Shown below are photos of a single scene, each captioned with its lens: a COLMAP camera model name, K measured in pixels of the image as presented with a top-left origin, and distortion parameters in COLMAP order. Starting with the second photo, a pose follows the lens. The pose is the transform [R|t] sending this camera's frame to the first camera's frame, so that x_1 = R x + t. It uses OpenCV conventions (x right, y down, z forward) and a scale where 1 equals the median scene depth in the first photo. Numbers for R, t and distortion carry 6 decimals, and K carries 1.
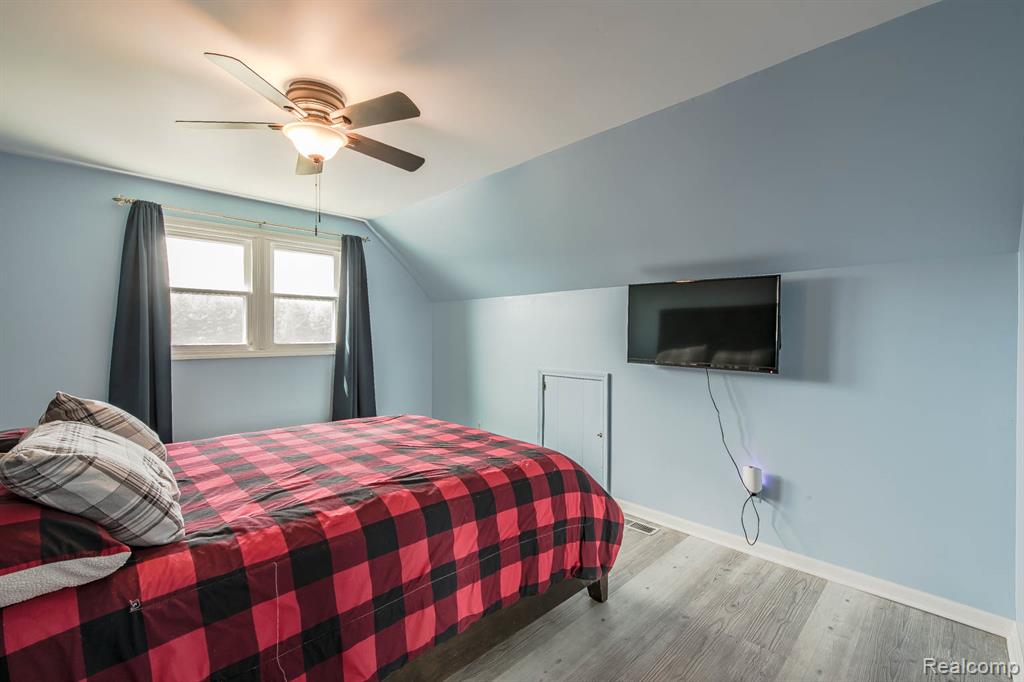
lens RADIAL K [[449.0, 0, 509.2], [0, 449.0, 341.0], [0, 0, 1]] dist [-0.003338, -0.000526]
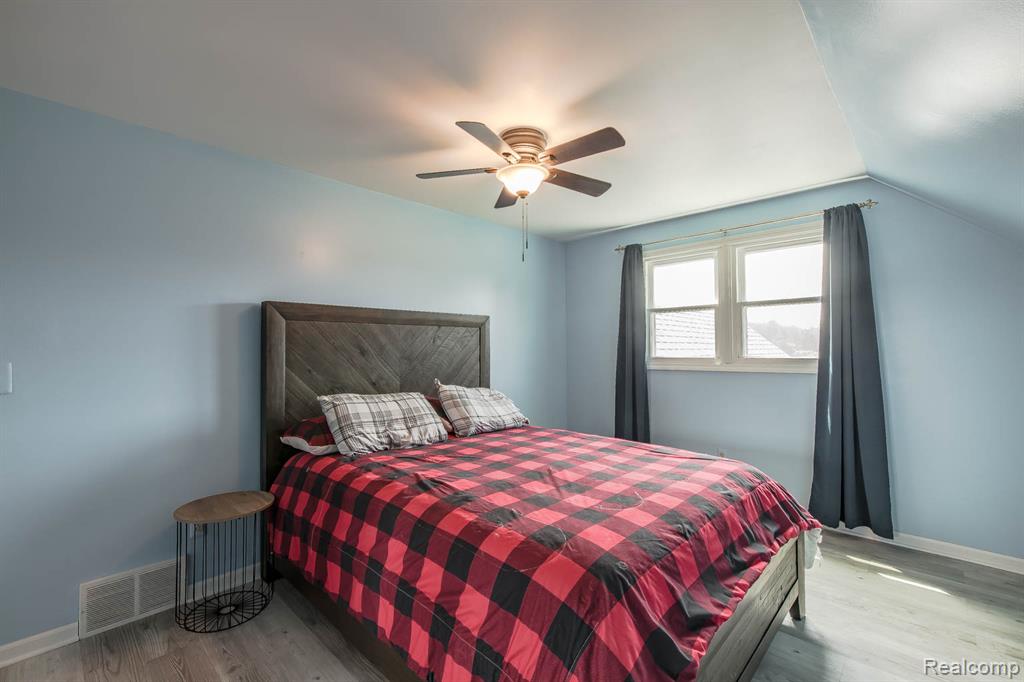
lens RADIAL K [[449.0, 0, 509.2], [0, 449.0, 341.0], [0, 0, 1]] dist [-0.003338, -0.000526]
pose [[0.013256, -0.019888, -0.999714, 0.391168], [-0.008486, 0.999764, -0.020002, -0.005502], [0.999876, 0.008749, 0.013085, 0.535326]]
